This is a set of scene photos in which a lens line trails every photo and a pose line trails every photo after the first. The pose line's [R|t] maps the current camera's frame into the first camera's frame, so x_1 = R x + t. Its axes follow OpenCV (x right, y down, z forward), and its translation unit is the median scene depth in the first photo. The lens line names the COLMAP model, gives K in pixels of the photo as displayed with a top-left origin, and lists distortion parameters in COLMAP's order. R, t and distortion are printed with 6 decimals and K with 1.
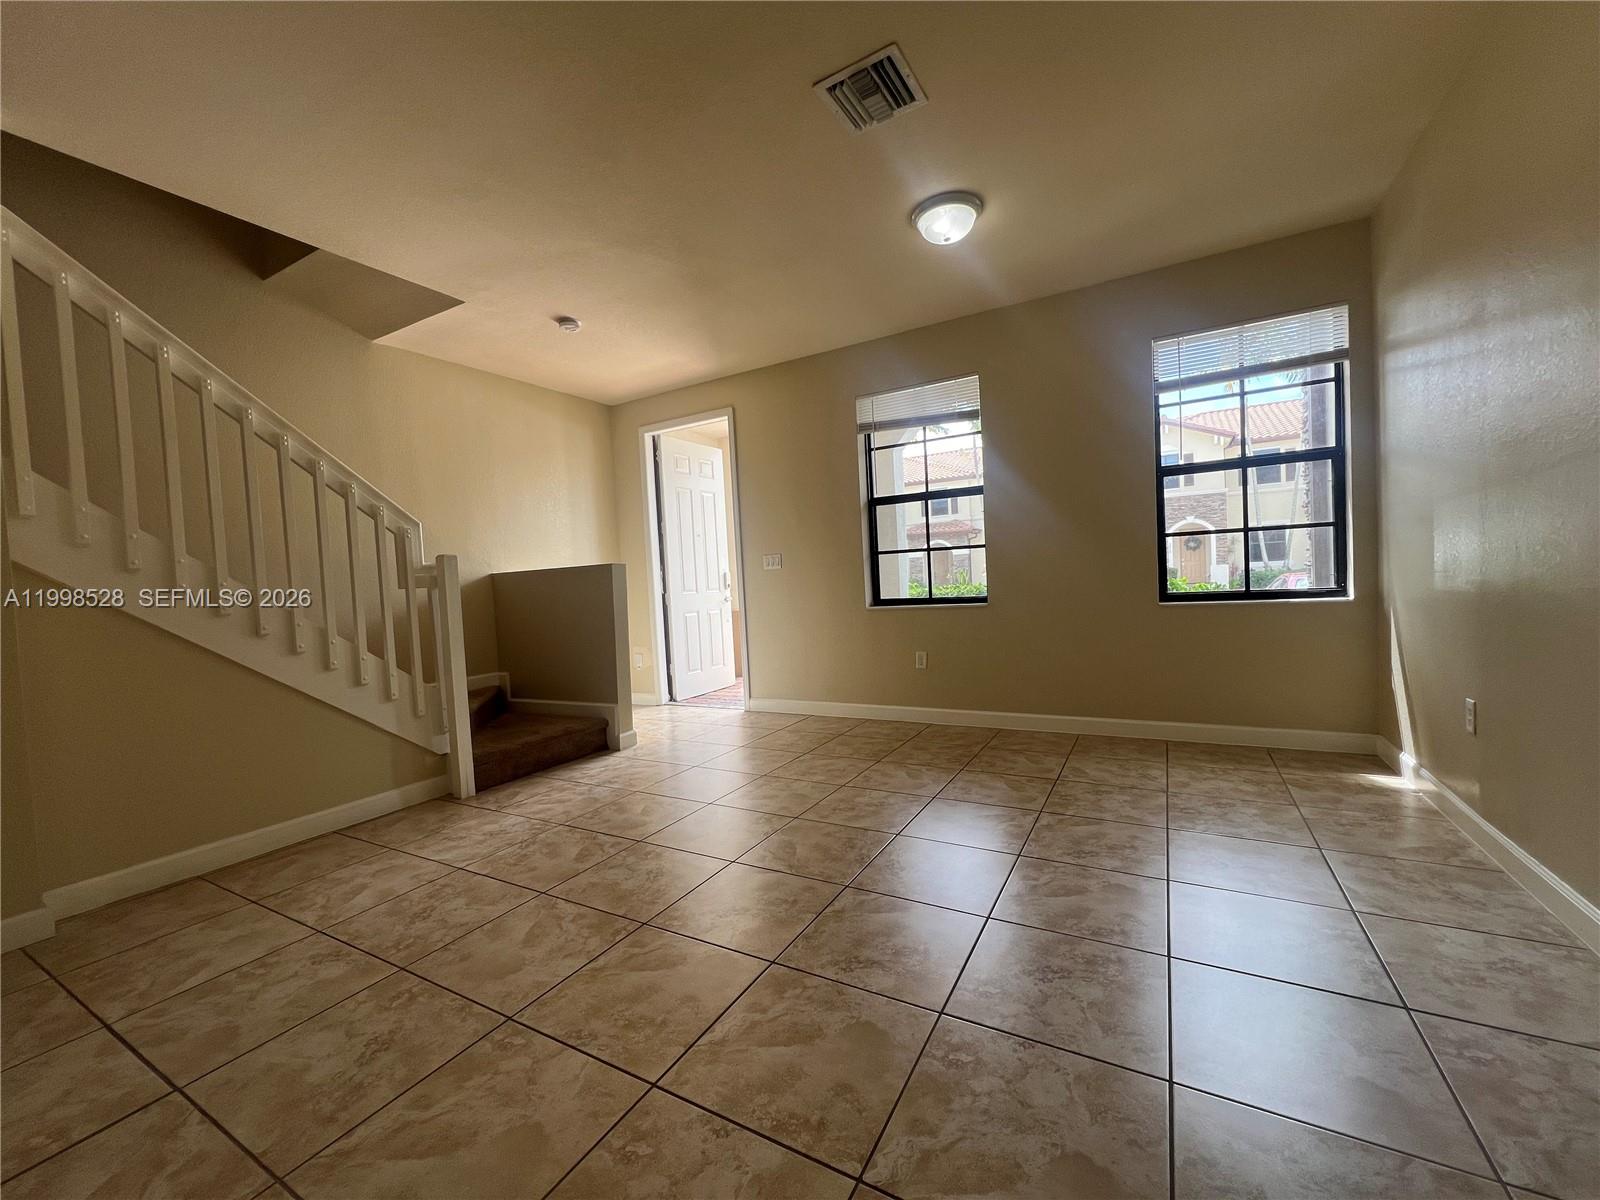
lens RADIAL K [[640.3, 0, 792.3], [0, 640.3, 601.4], [0, 0, 1]] dist [-0.001154, 0.000654]
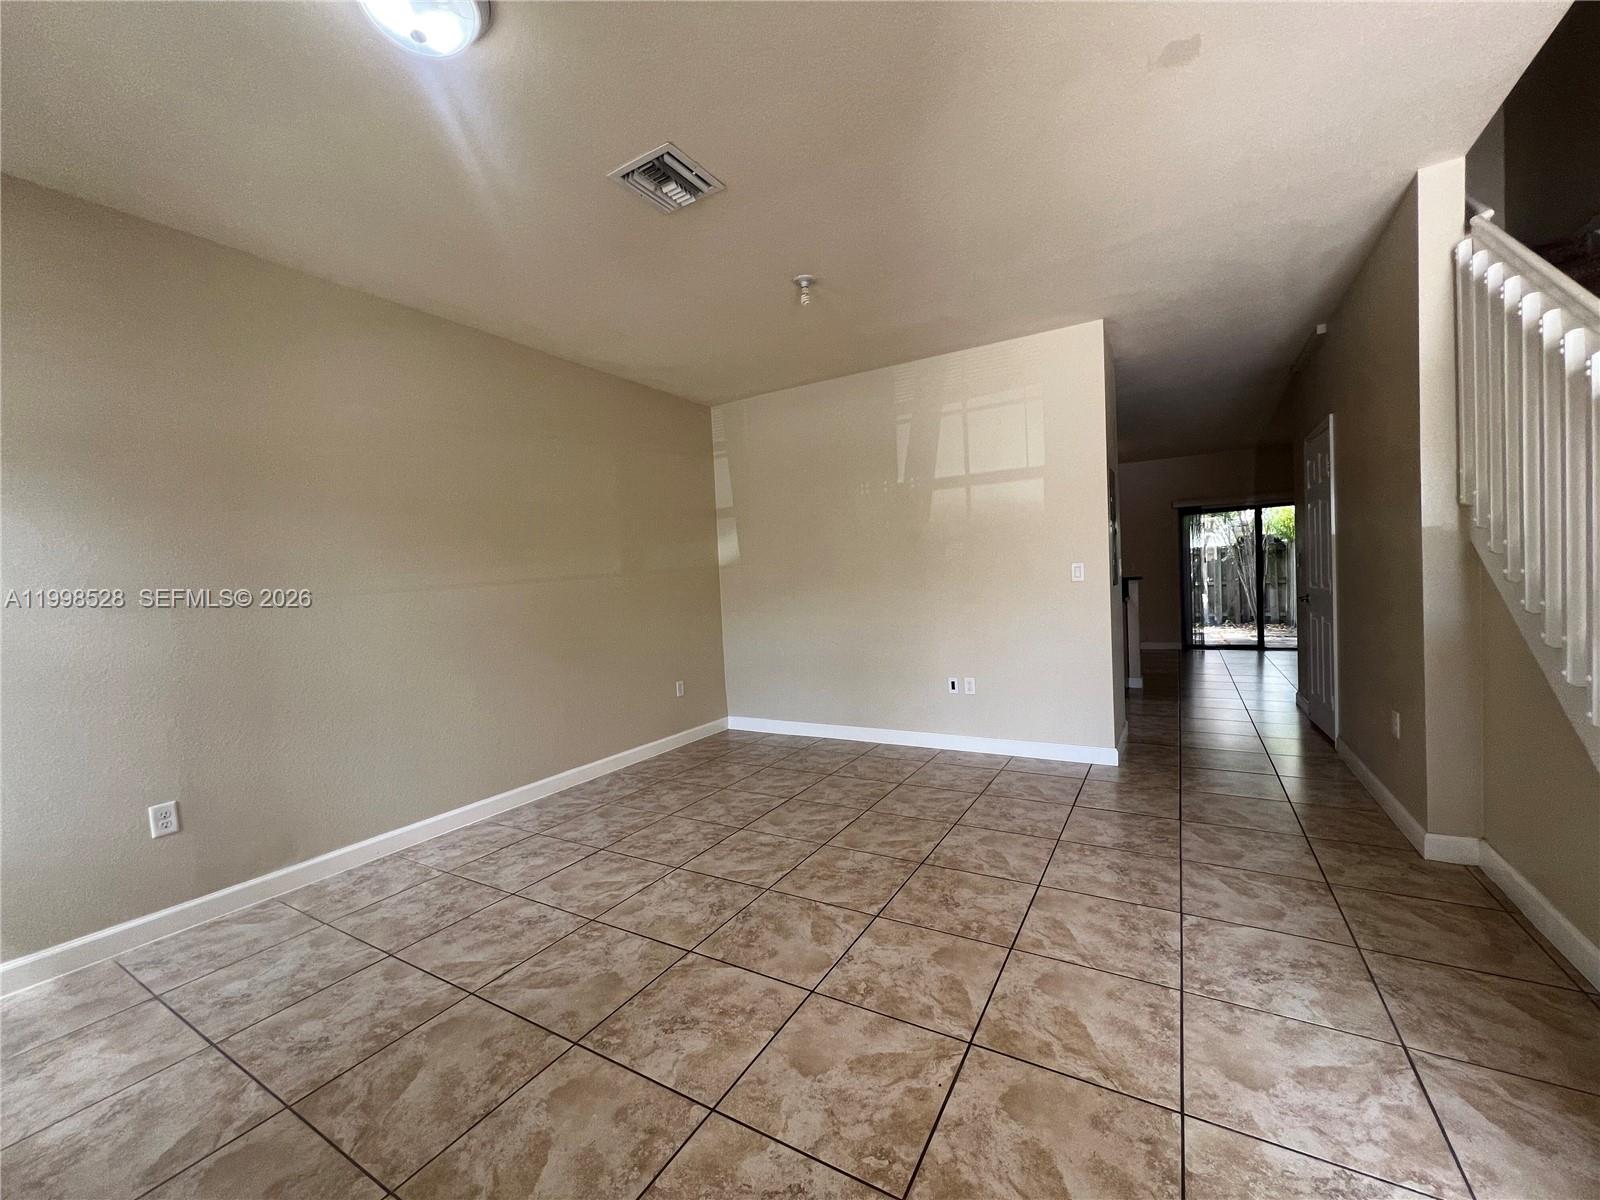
lens RADIAL K [[640.3, 0, 797.5], [0, 640.3, 598.7], [0, 0, 1]] dist [-0.001154, 0.000654]
pose [[-0.995035, 0.098600, 0.013539, -0.036660], [0.099258, 0.993104, 0.062384, -0.150408], [-0.007295, 0.063418, -0.997960, 2.079004]]
